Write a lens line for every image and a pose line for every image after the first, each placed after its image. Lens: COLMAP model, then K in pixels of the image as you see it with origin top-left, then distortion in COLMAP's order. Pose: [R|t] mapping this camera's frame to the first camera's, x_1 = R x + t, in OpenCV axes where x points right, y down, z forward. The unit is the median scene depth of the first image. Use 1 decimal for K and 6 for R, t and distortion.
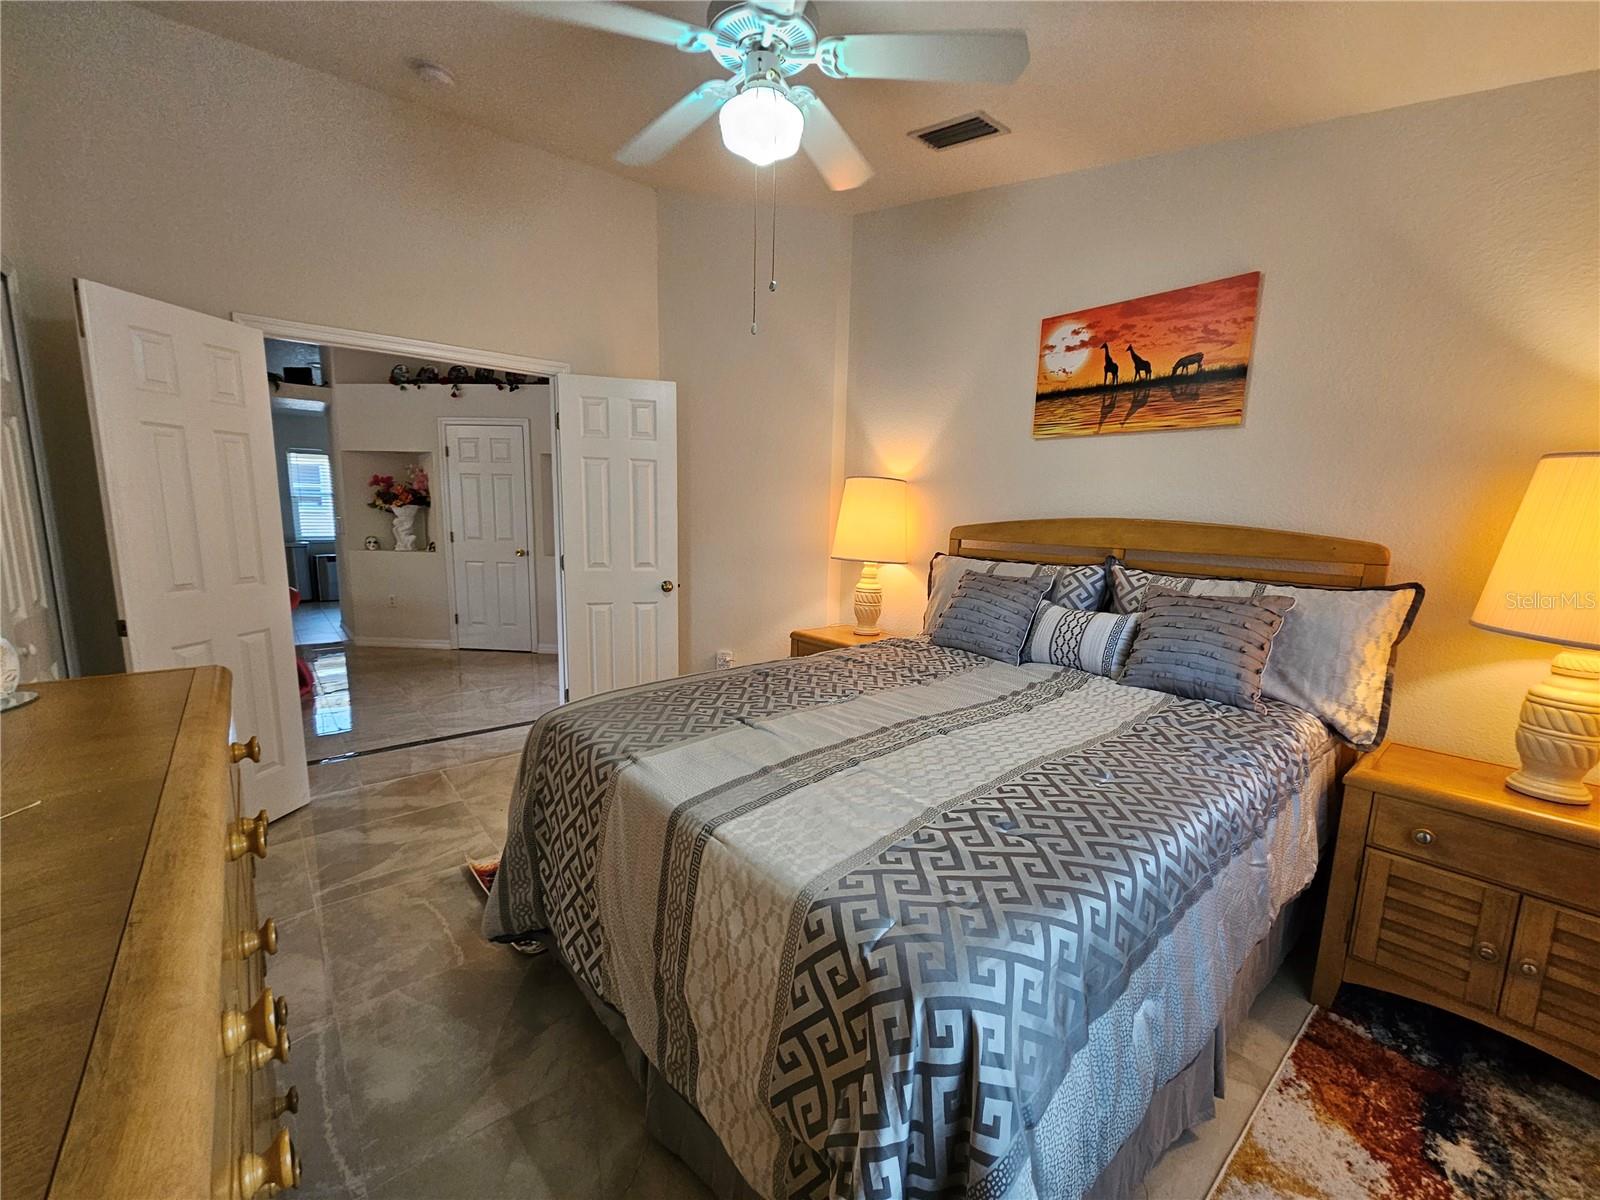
lens RADIAL K [[650.1, 0, 802.5], [0, 650.1, 611.6], [0, 0, 1]] dist [-0.006589, 0.000061]
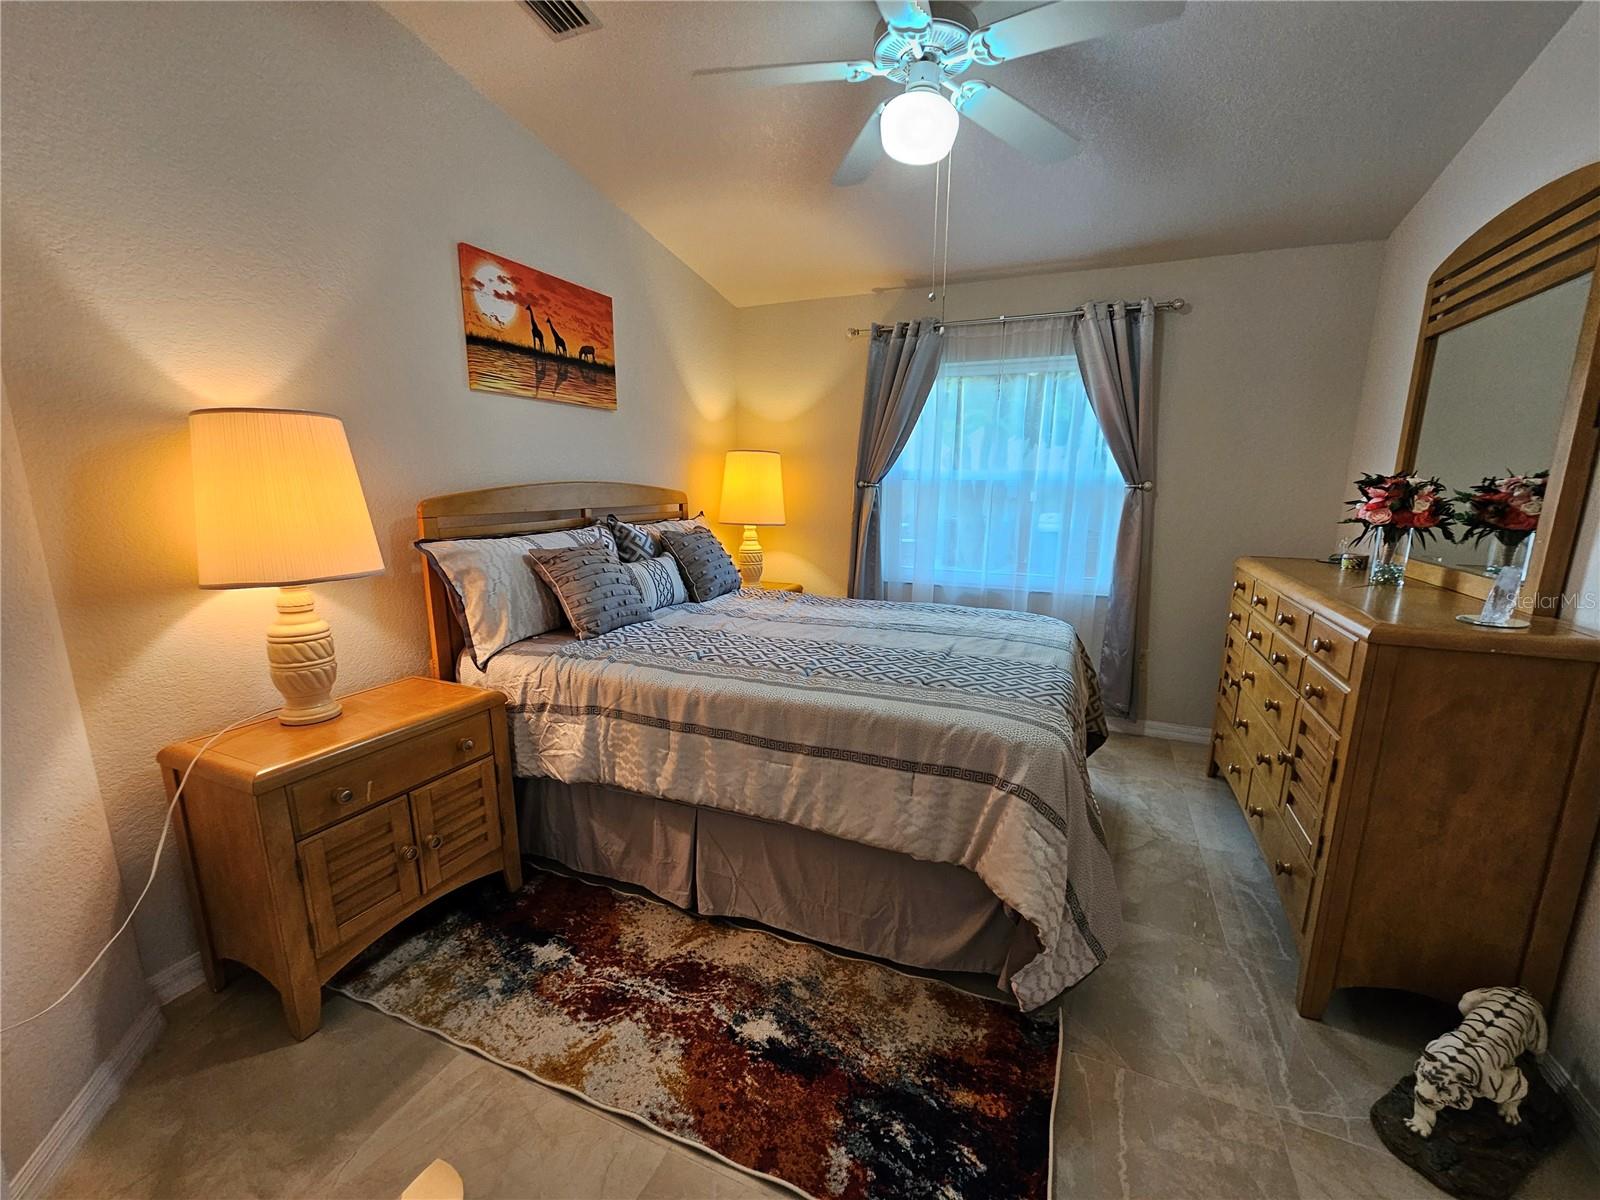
lens RADIAL K [[650.1, 0, 802.5], [0, 650.1, 611.6], [0, 0, 1]] dist [-0.006589, 0.000061]
pose [[-0.439309, -0.203399, 0.875007, -0.690140], [0.124020, 0.950971, 0.283324, -0.196628], [-0.889734, 0.232985, -0.392544, 1.128987]]
